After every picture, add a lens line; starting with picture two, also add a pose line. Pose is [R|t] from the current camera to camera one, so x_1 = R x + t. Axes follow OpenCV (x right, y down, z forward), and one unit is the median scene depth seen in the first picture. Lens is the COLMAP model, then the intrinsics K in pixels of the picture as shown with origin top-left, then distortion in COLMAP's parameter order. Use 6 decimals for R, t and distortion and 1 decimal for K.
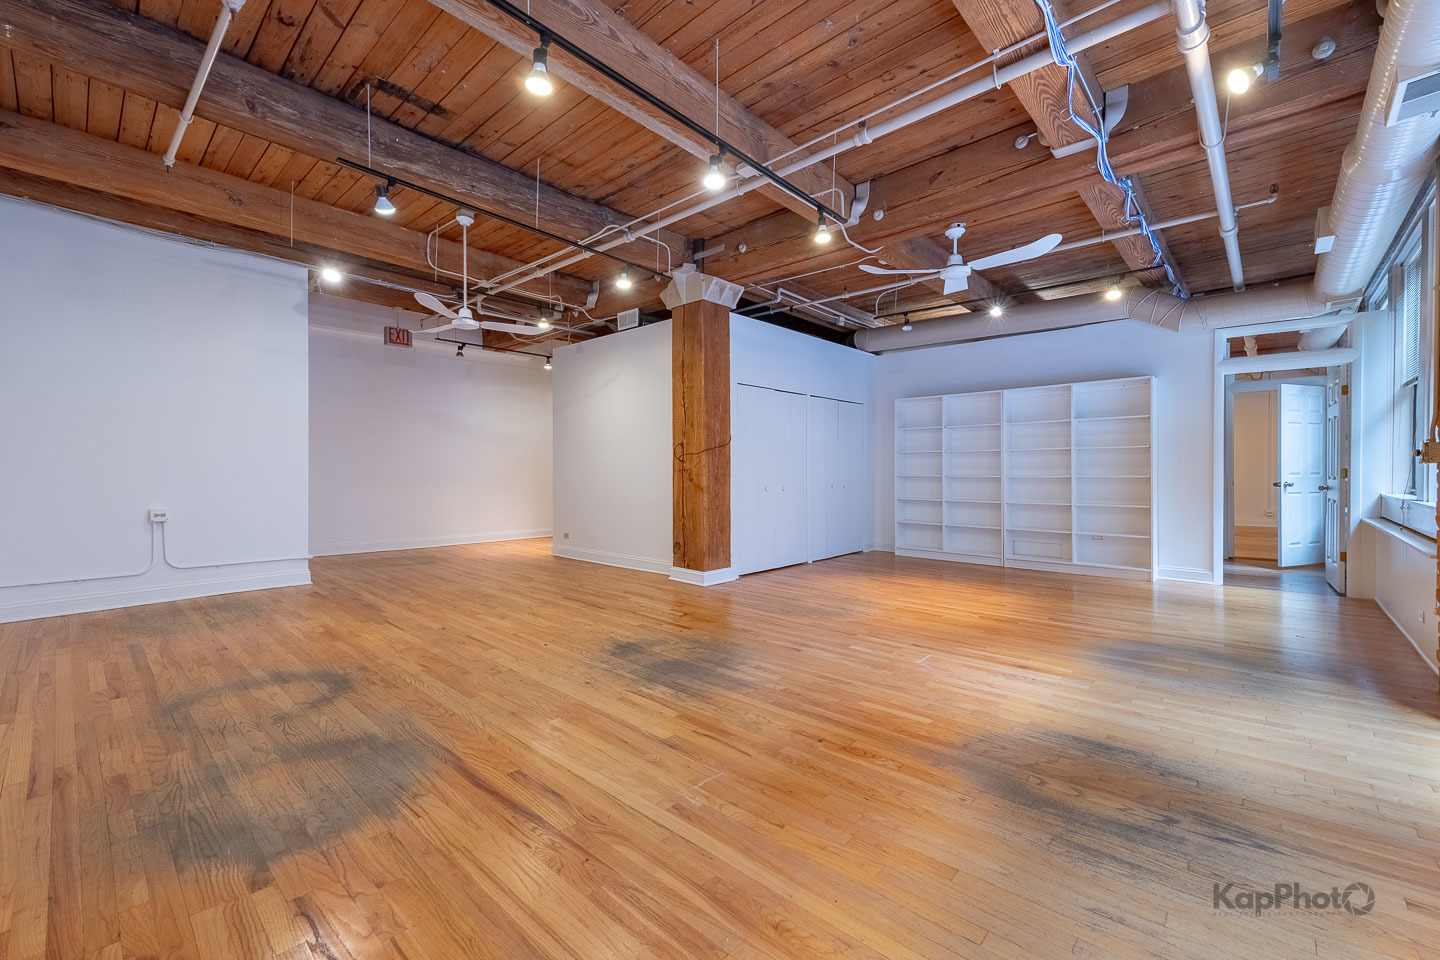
lens RADIAL K [[575.6, 0, 713.7], [0, 575.6, 470.3], [0, 0, 1]] dist [0.017187, -0.005798]
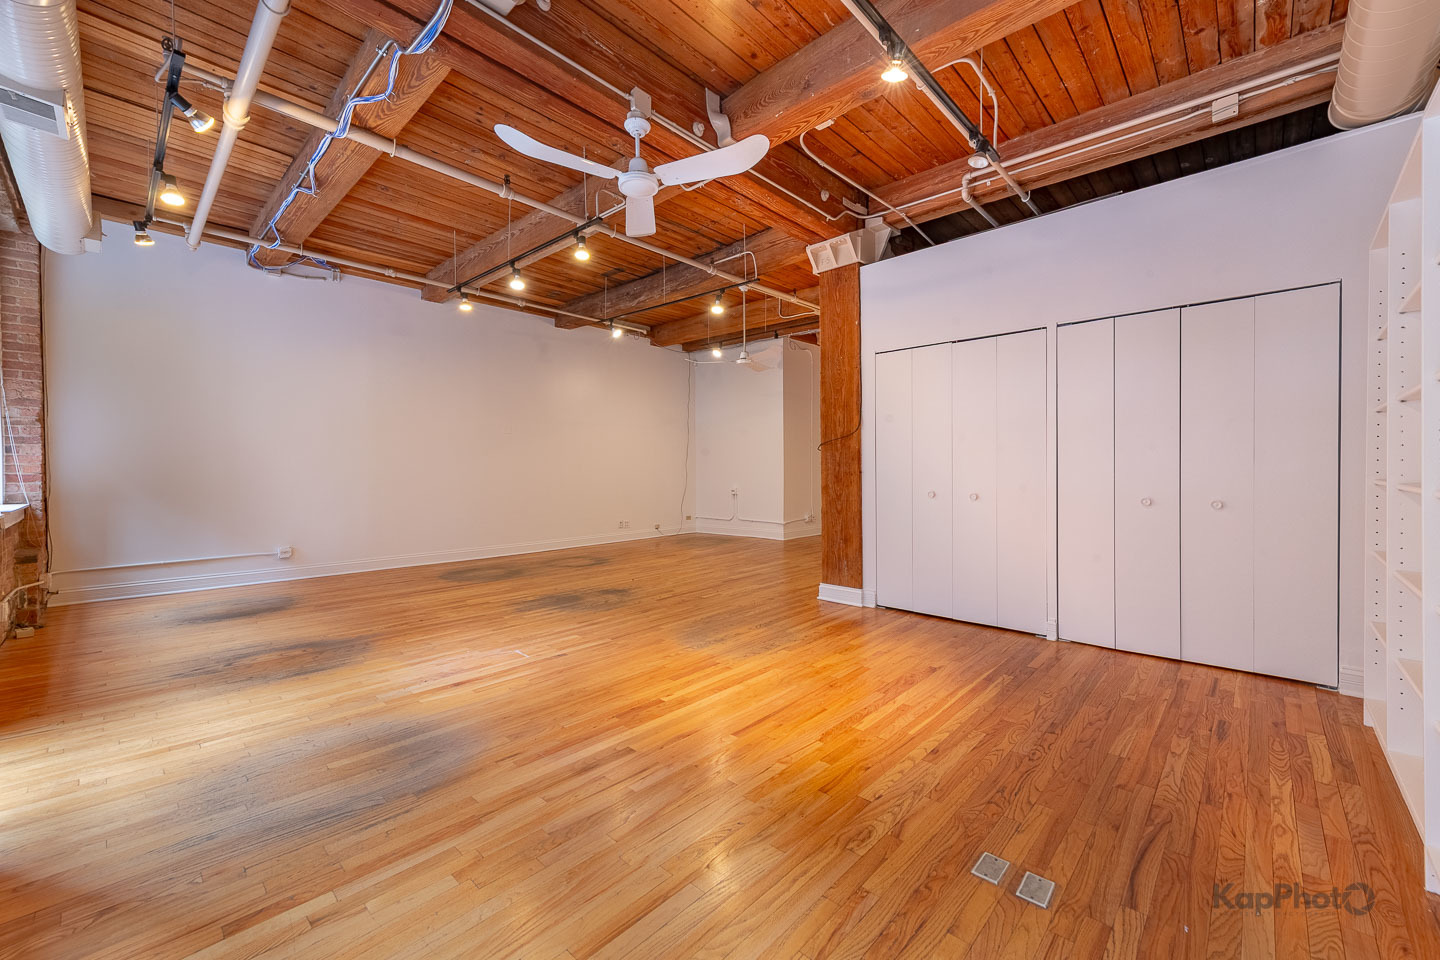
lens RADIAL K [[575.6, 0, 713.7], [0, 575.6, 470.3], [0, 0, 1]] dist [0.017187, -0.005798]
pose [[-0.009125, 0.002096, -0.999956, 1.301641], [0.001072, 0.999997, 0.002086, 0.004204], [0.999958, -0.001053, -0.009127, 1.278271]]
